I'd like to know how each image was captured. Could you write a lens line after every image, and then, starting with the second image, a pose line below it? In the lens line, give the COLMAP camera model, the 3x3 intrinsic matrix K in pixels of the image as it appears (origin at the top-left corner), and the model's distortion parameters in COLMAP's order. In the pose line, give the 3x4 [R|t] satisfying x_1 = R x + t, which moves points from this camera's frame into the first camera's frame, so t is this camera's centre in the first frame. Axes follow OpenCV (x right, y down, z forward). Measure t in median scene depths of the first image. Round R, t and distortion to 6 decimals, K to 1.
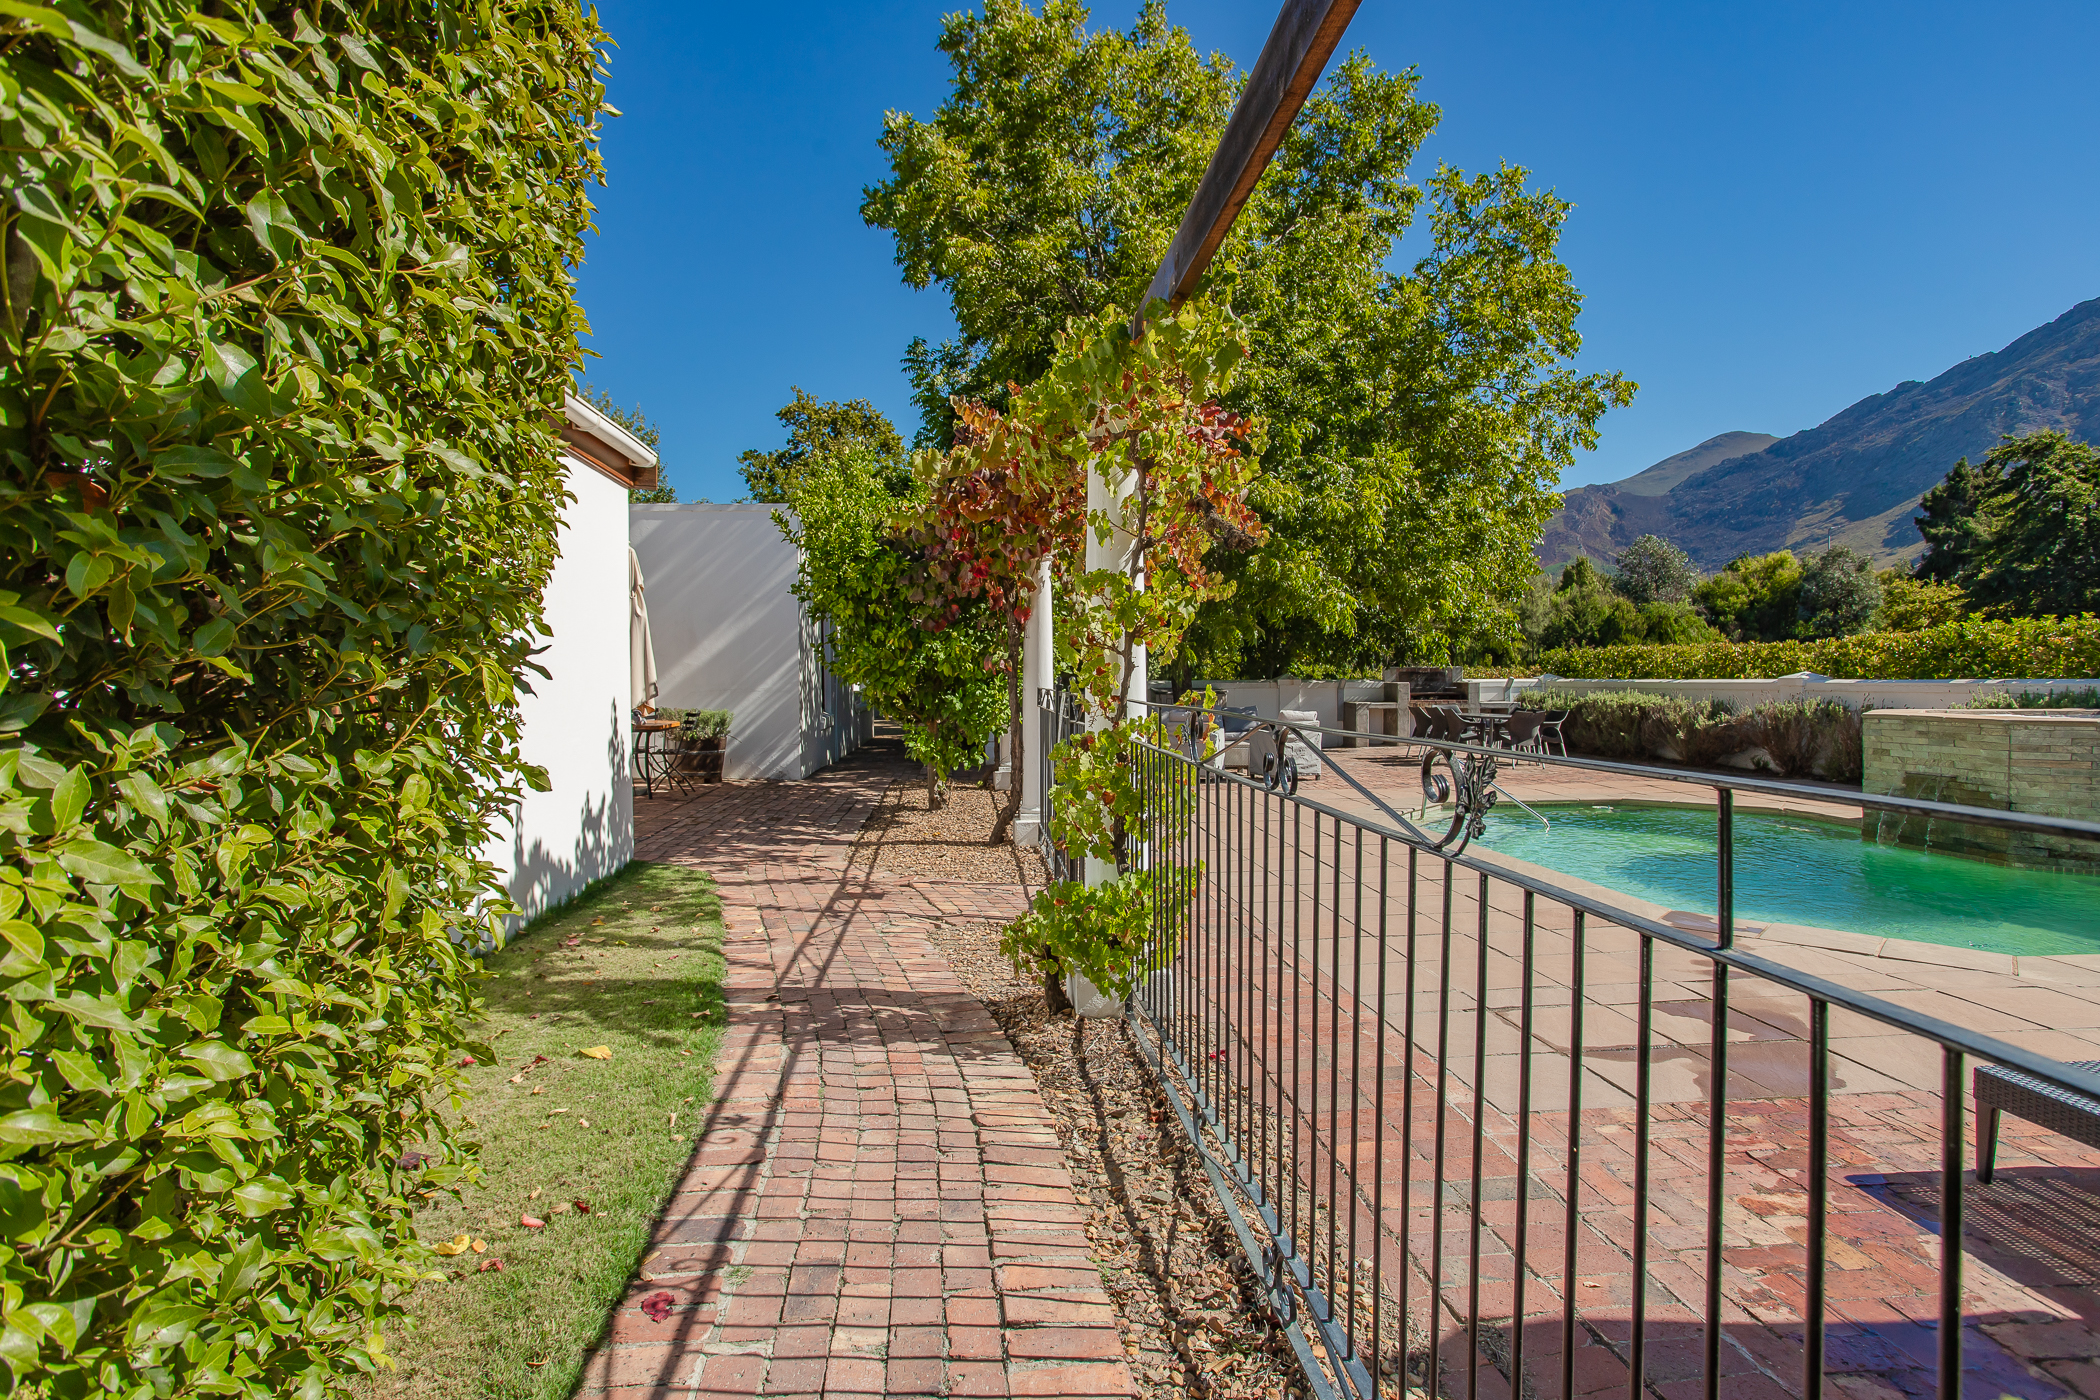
lens RADIAL K [[1071.7, 0, 1039.5], [0, 1071.7, 690.2], [0, 0, 1]] dist [-0.018490, 0.000094]
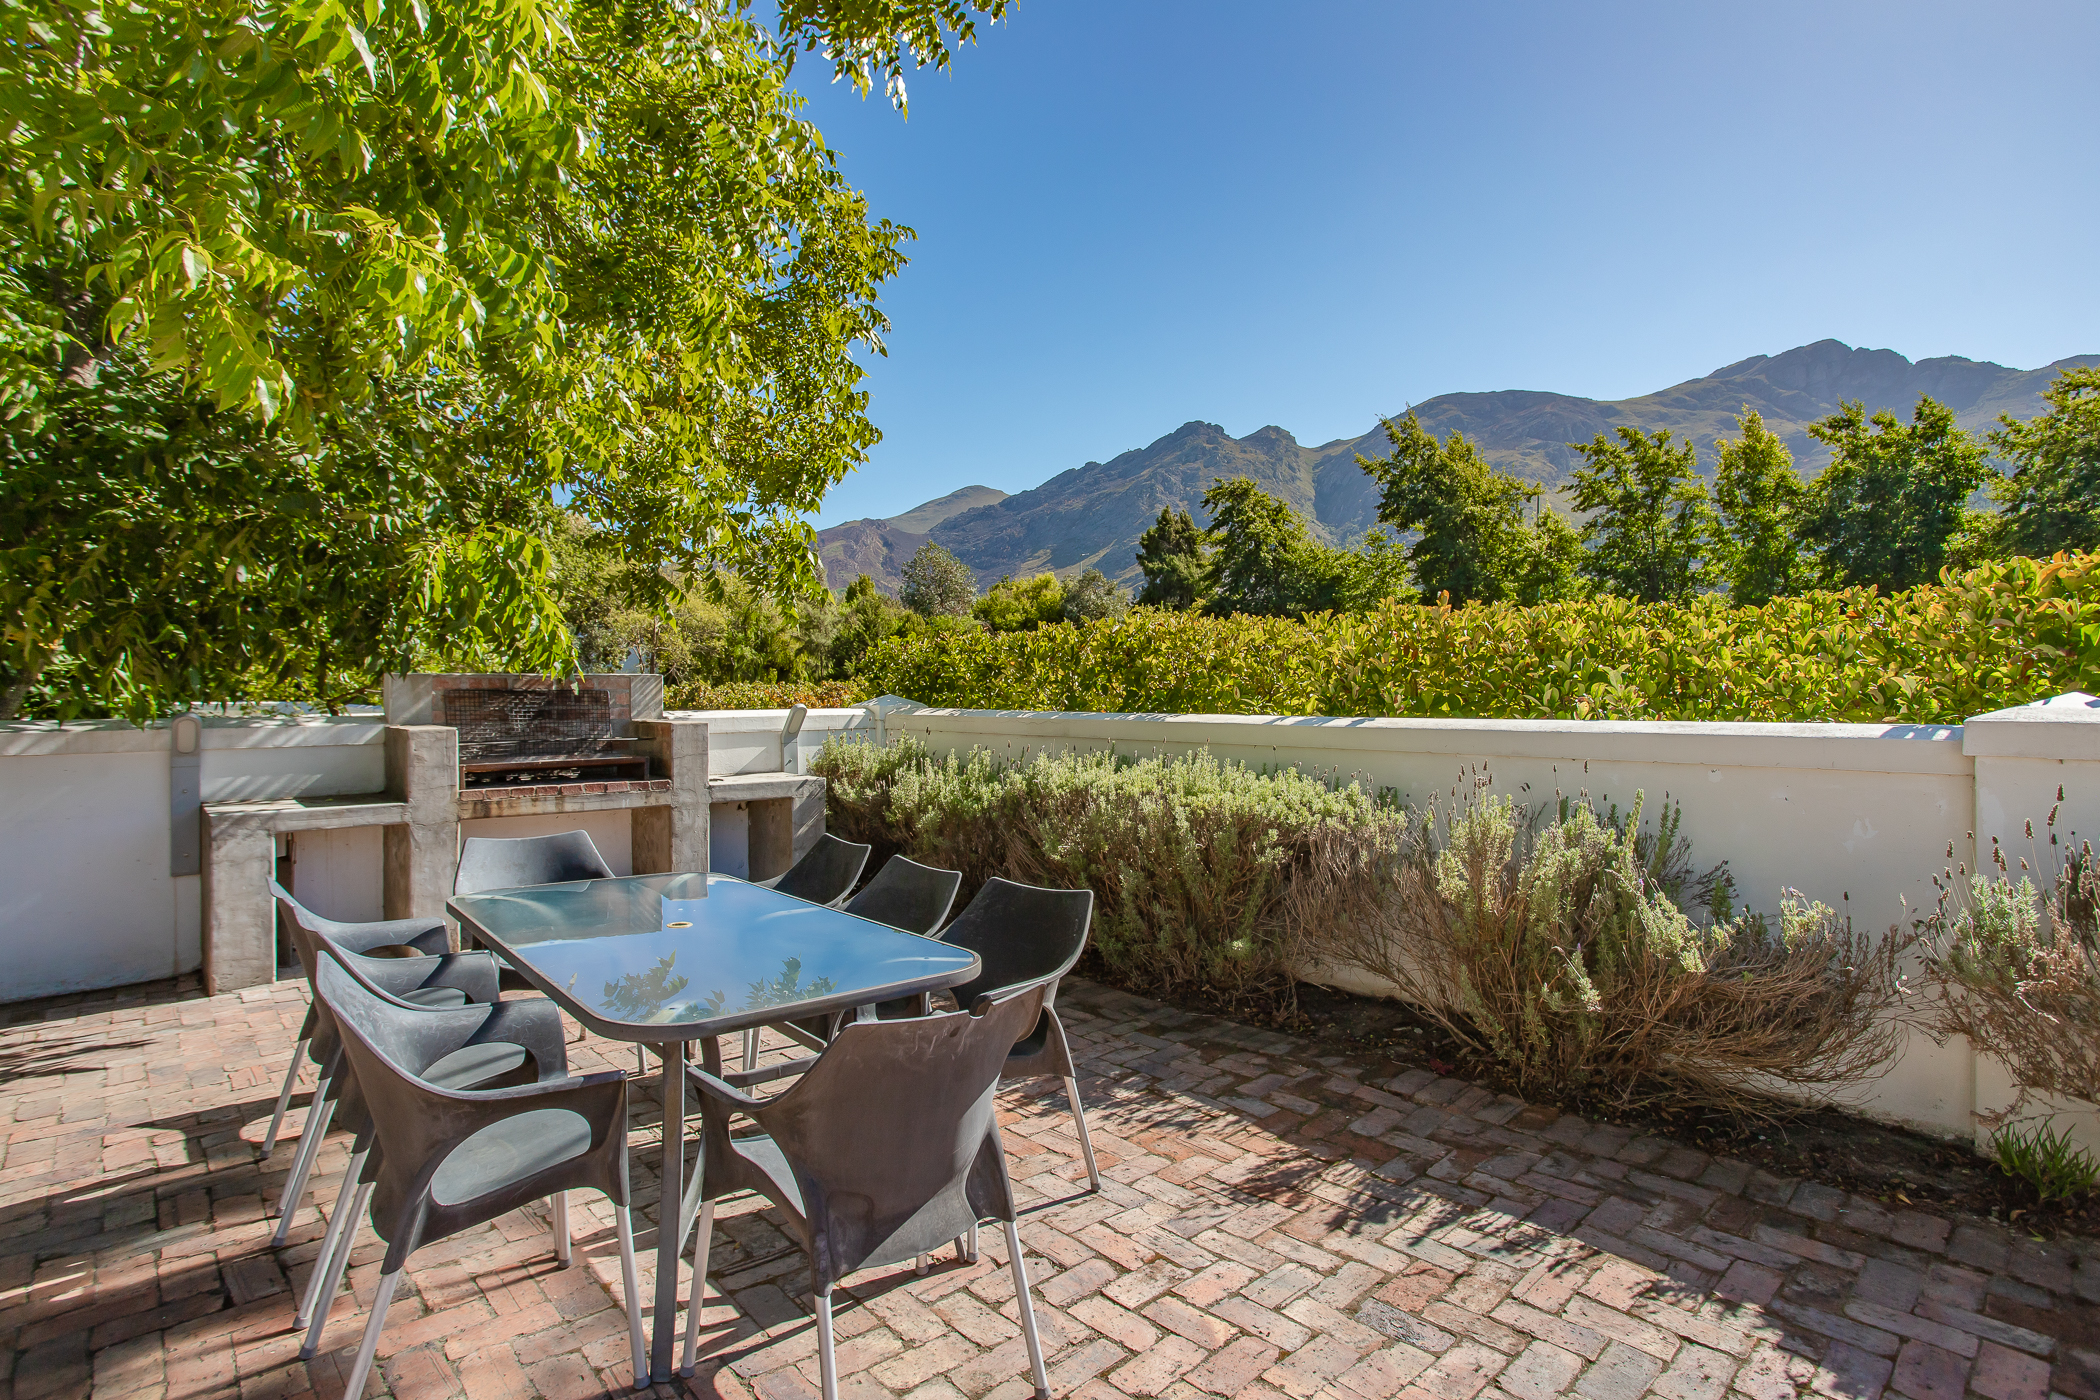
lens RADIAL K [[1071.7, 0, 1050.0], [0, 1071.7, 693.3], [0, 0, 1]] dist [-0.018490, 0.000094]
pose [[0.797856, -0.001085, 0.602847, 0.076492], [0.008985, 0.999909, -0.010092, -0.003031], [-0.602781, 0.013468, 0.797793, 0.173453]]
